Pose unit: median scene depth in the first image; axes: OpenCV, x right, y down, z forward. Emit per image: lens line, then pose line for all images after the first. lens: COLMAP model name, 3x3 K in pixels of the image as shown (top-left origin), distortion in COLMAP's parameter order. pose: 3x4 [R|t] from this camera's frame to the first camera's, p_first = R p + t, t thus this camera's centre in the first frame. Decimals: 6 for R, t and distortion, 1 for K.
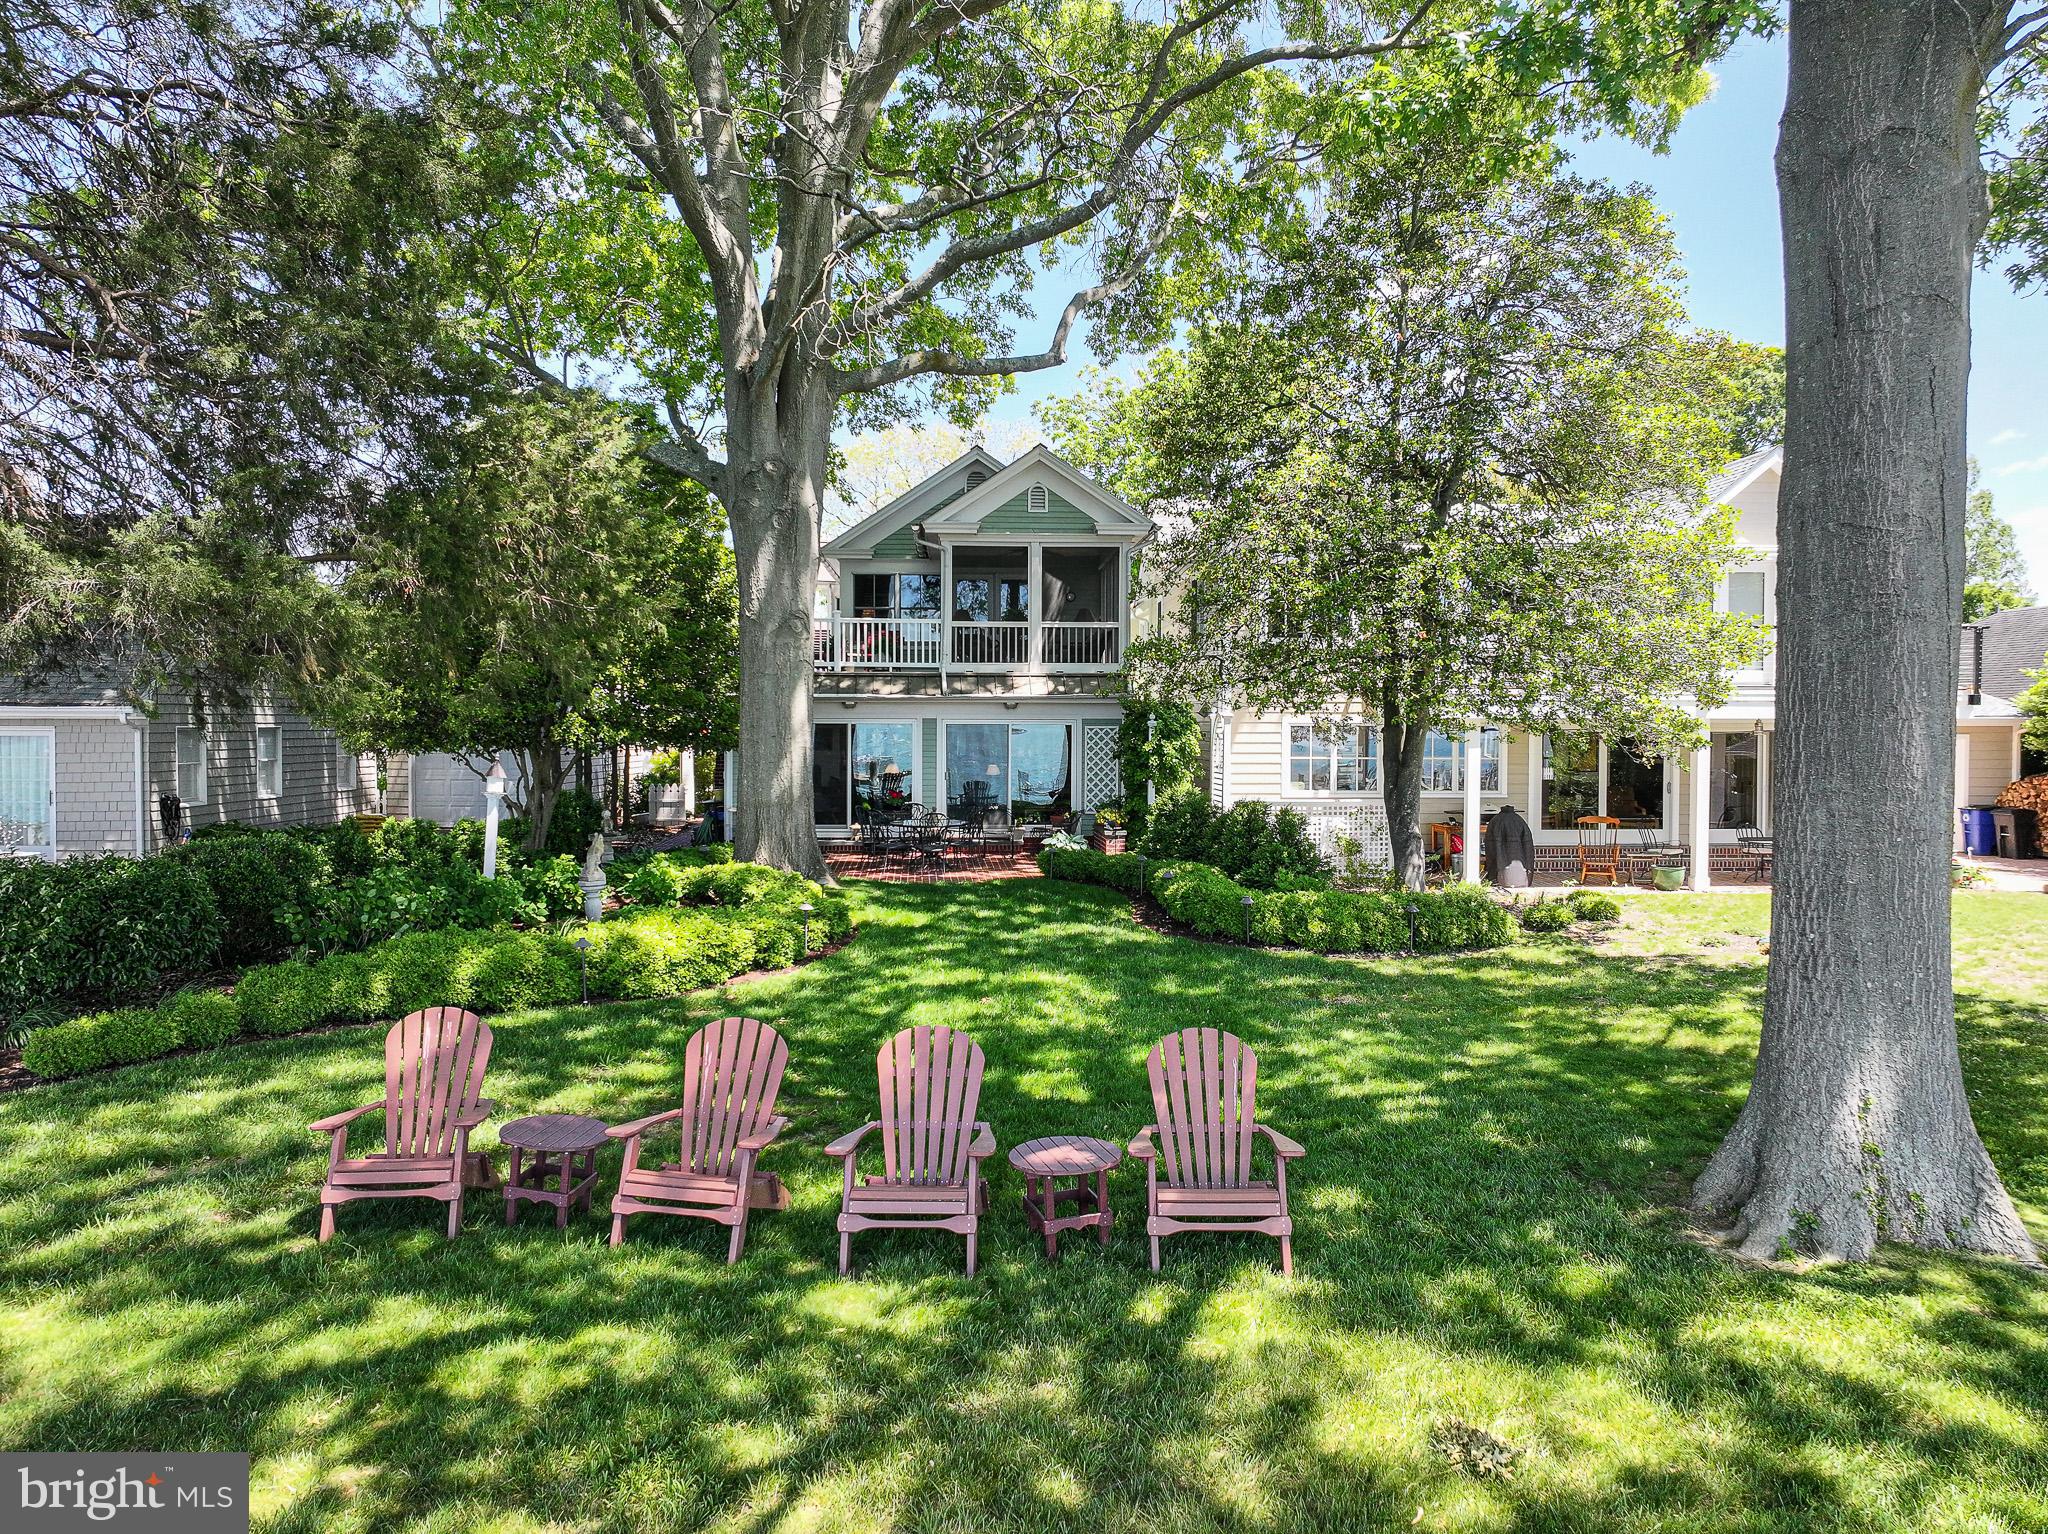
lens RADIAL K [[1437.1, 0, 1024.0], [0, 1437.1, 767.0], [0, 0, 1]] dist [0.005946, 0.004716]
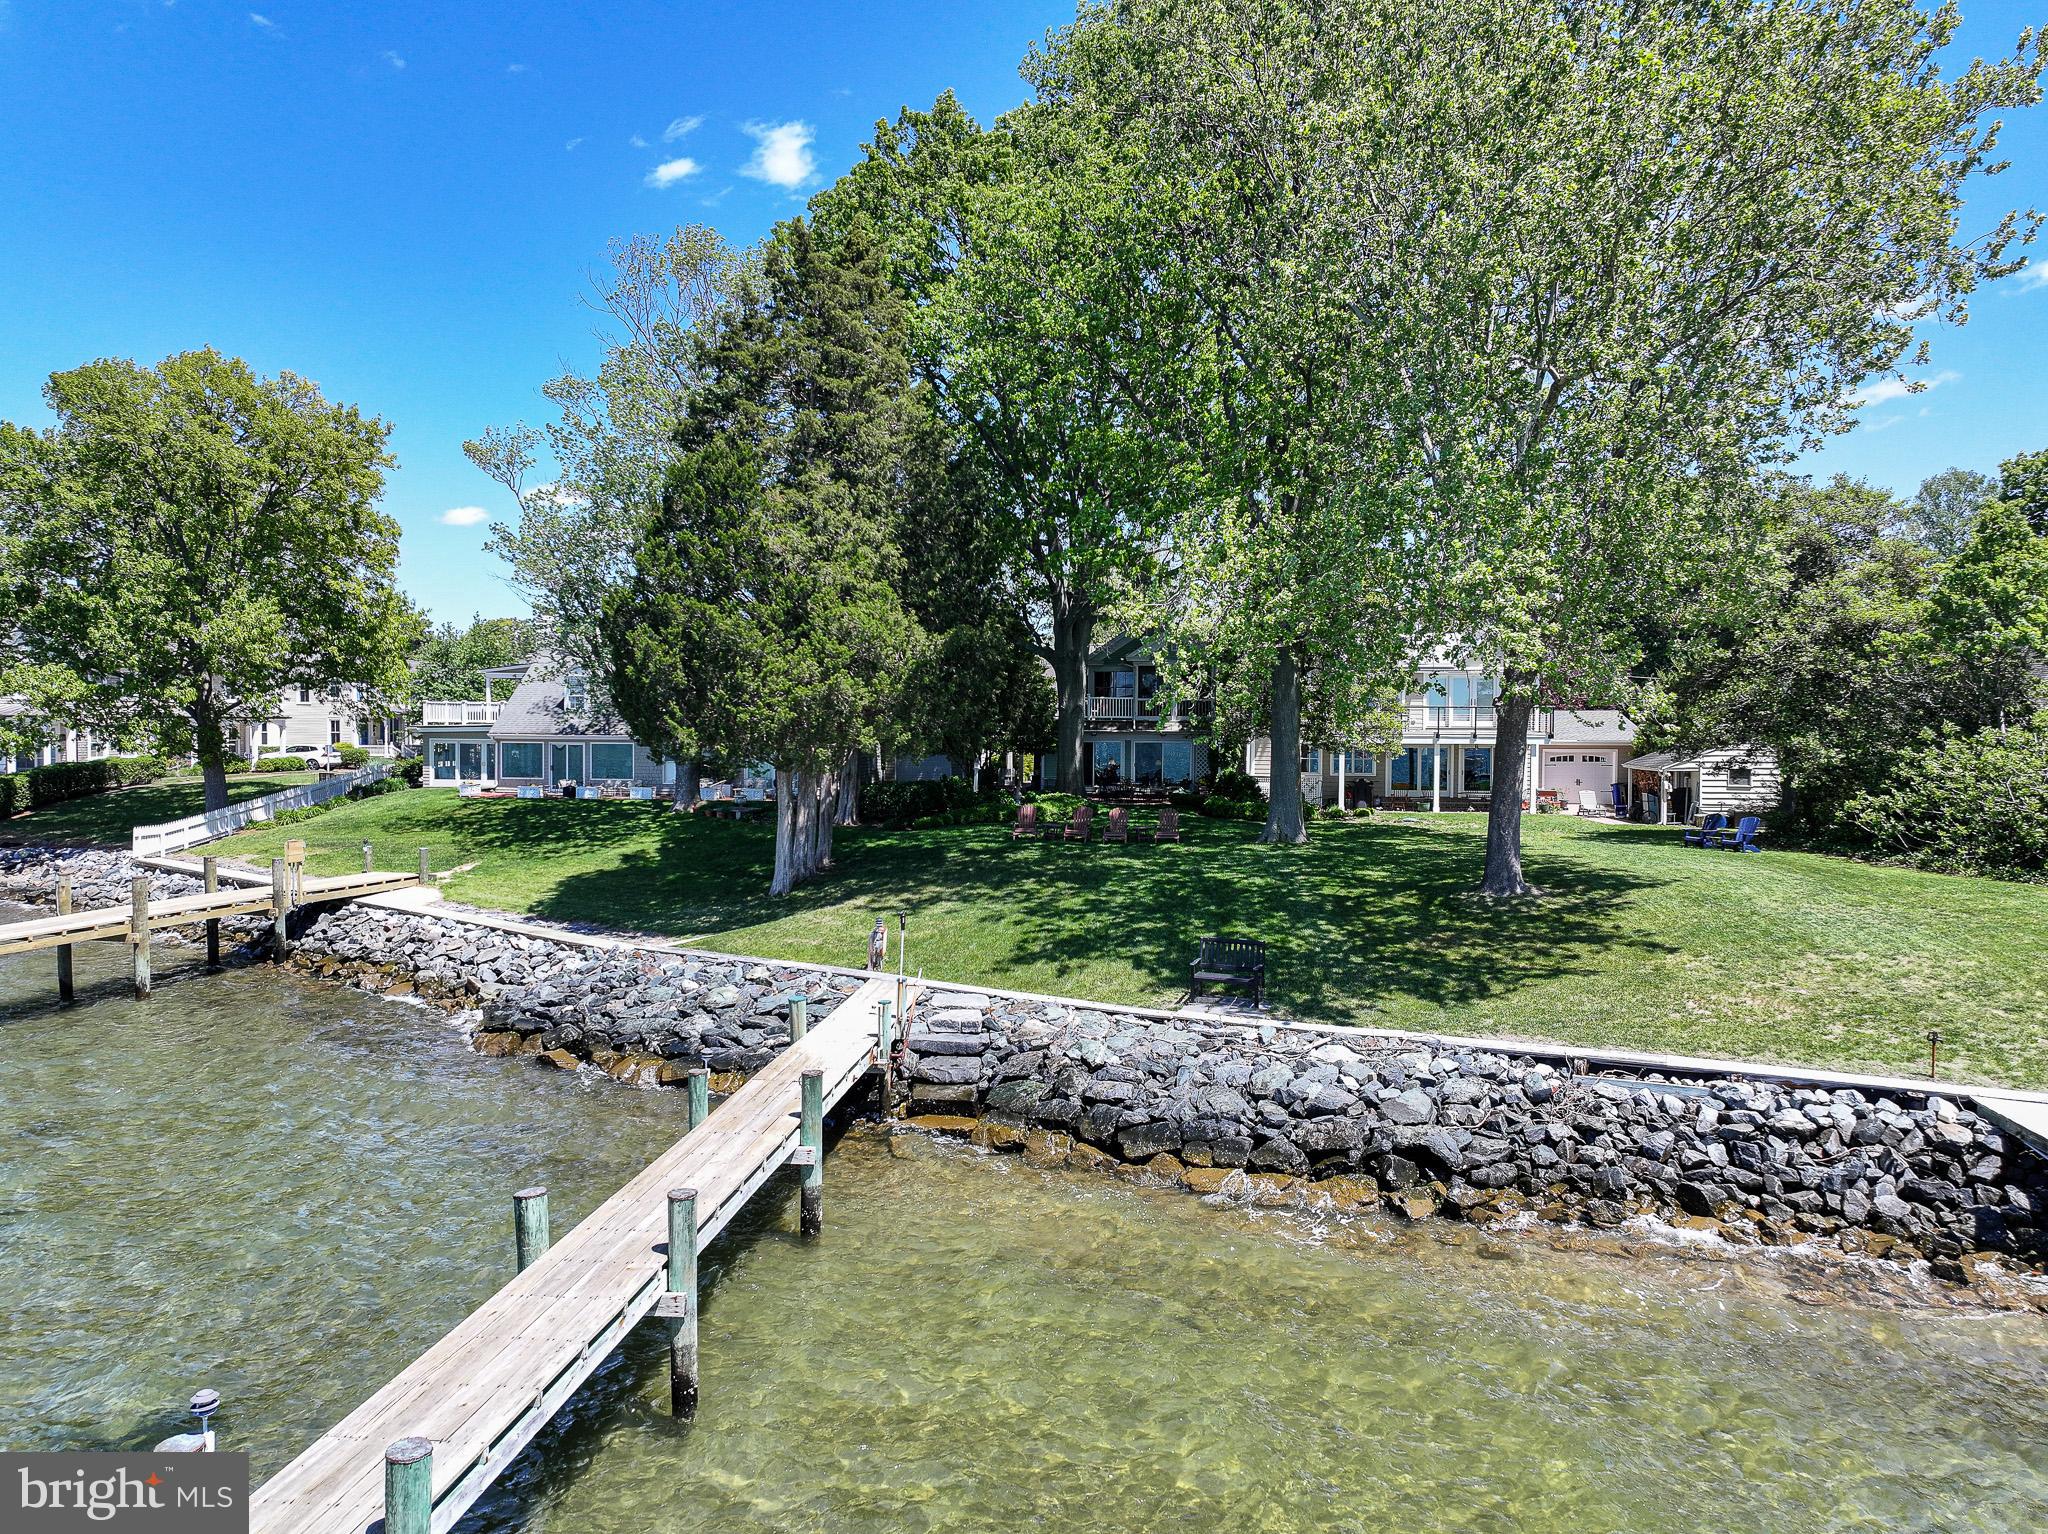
lens RADIAL K [[1437.1, 0, 1024.0], [0, 1437.1, 767.0], [0, 0, 1]] dist [0.005946, 0.004716]
pose [[0.986775, 0.010495, -0.161758, 0.140108], [-0.012905, 0.999821, -0.013858, 0.040455], [0.161583, 0.015762, 0.986733, -1.278576]]
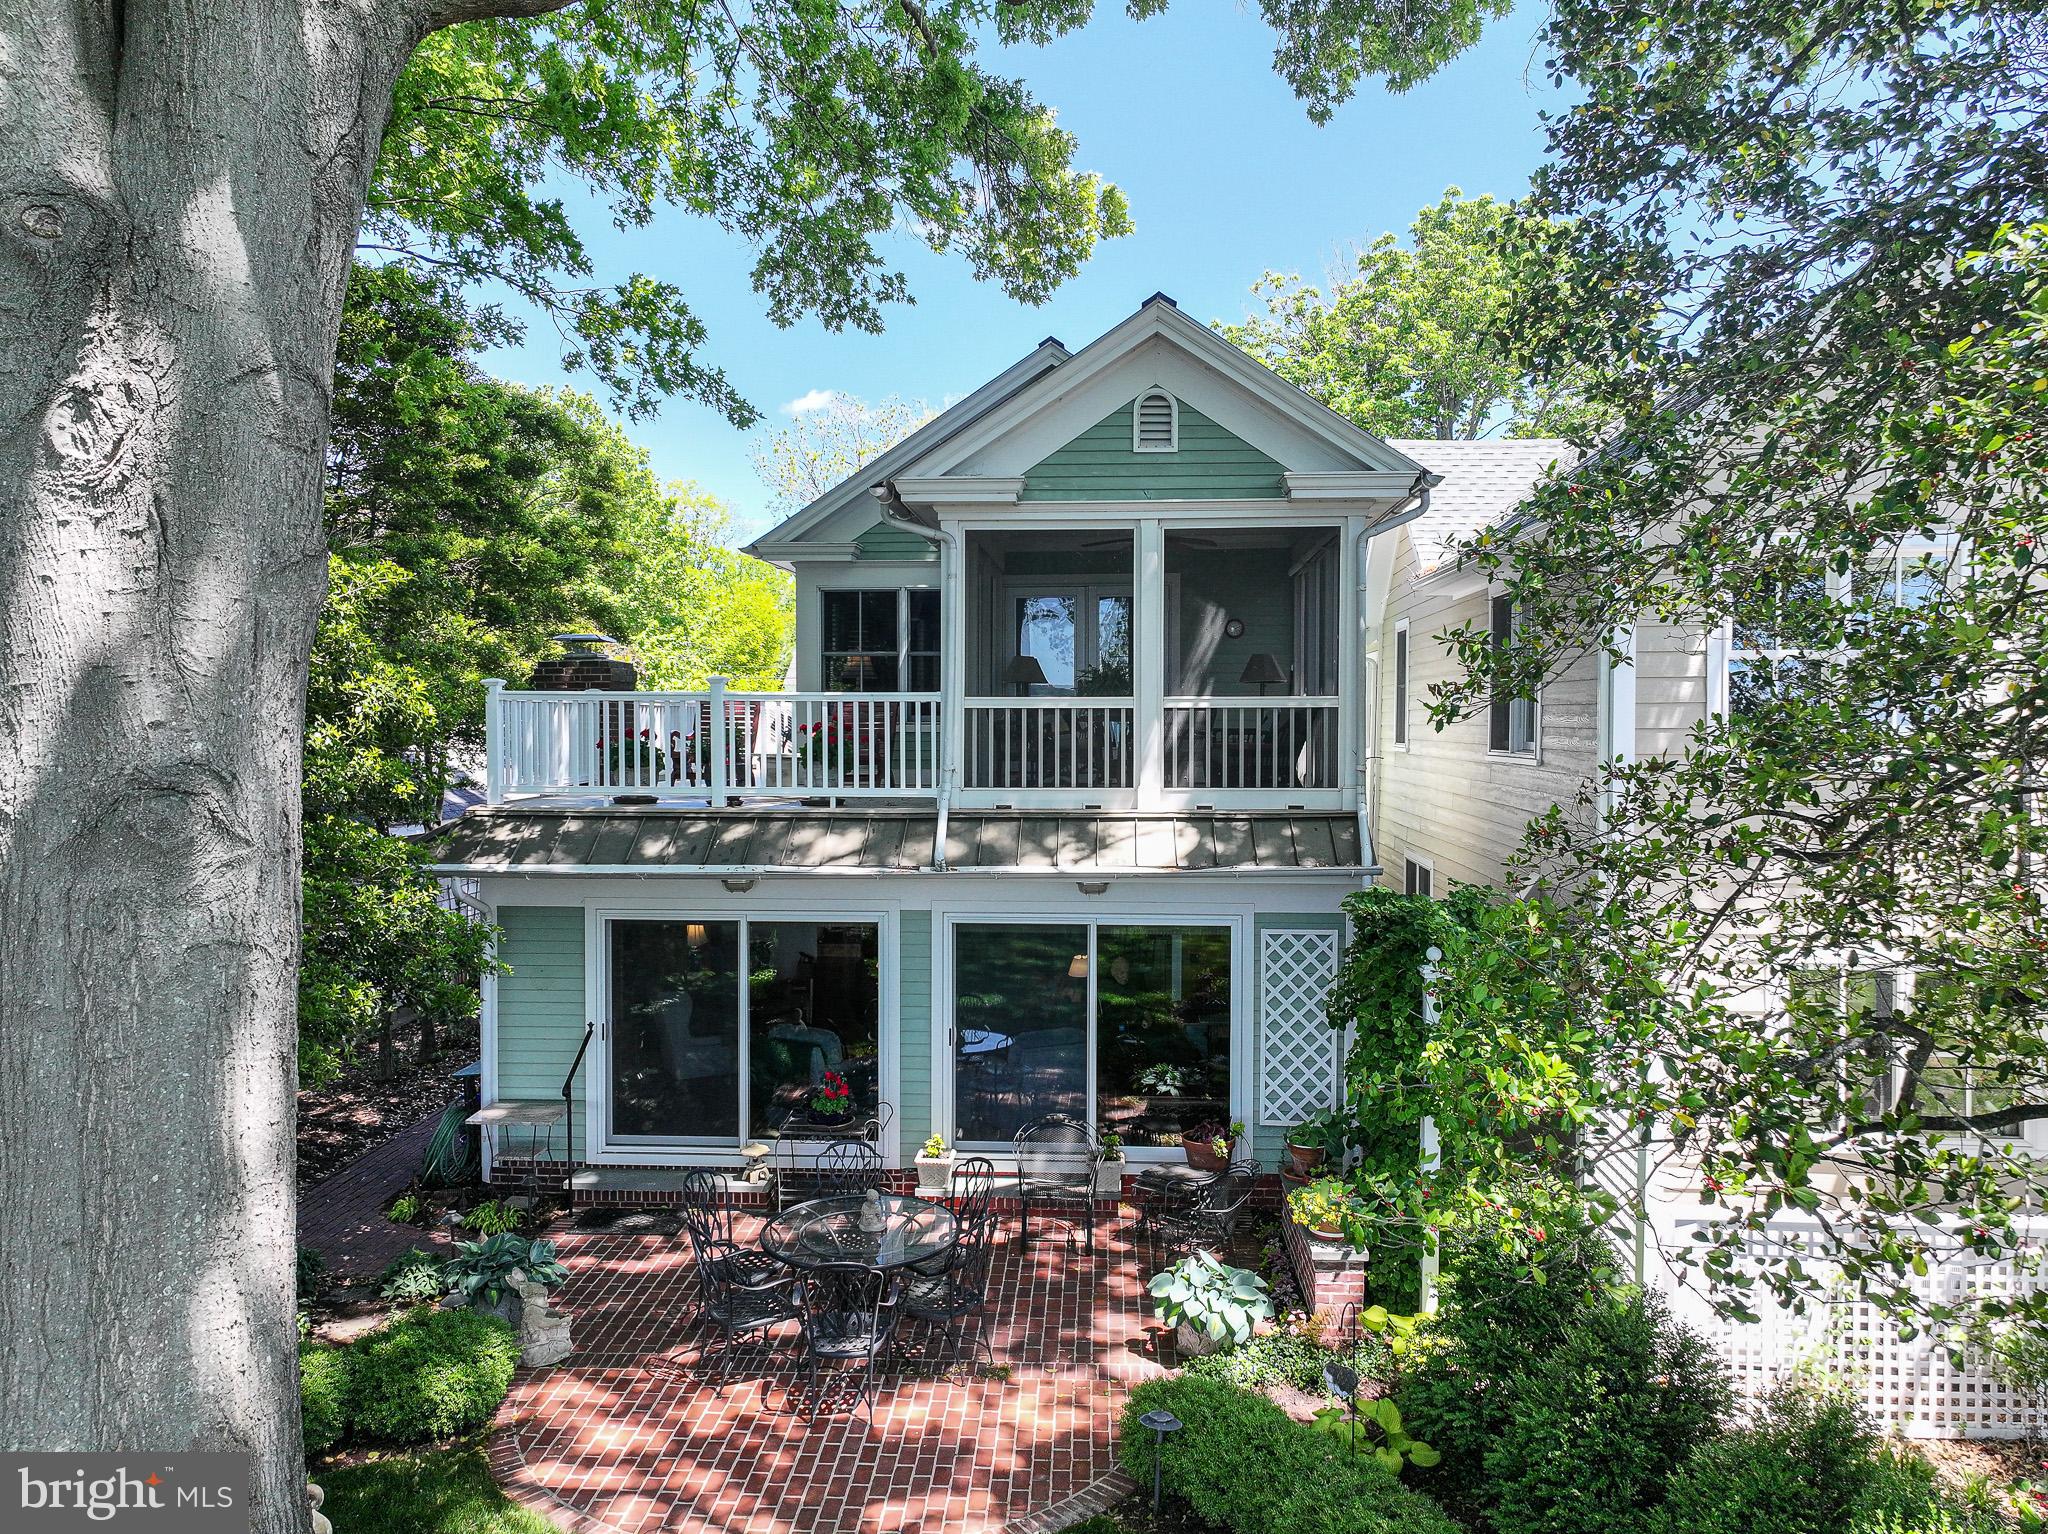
lens RADIAL K [[1437.1, 0, 1024.0], [0, 1437.1, 767.0], [0, 0, 1]] dist [0.005946, 0.004716]
pose [[0.992485, 0.001255, -0.122362, 0.024091], [-0.001357, 0.999999, -0.000755, -0.078985], [0.122361, 0.000915, 0.992485, 0.551266]]
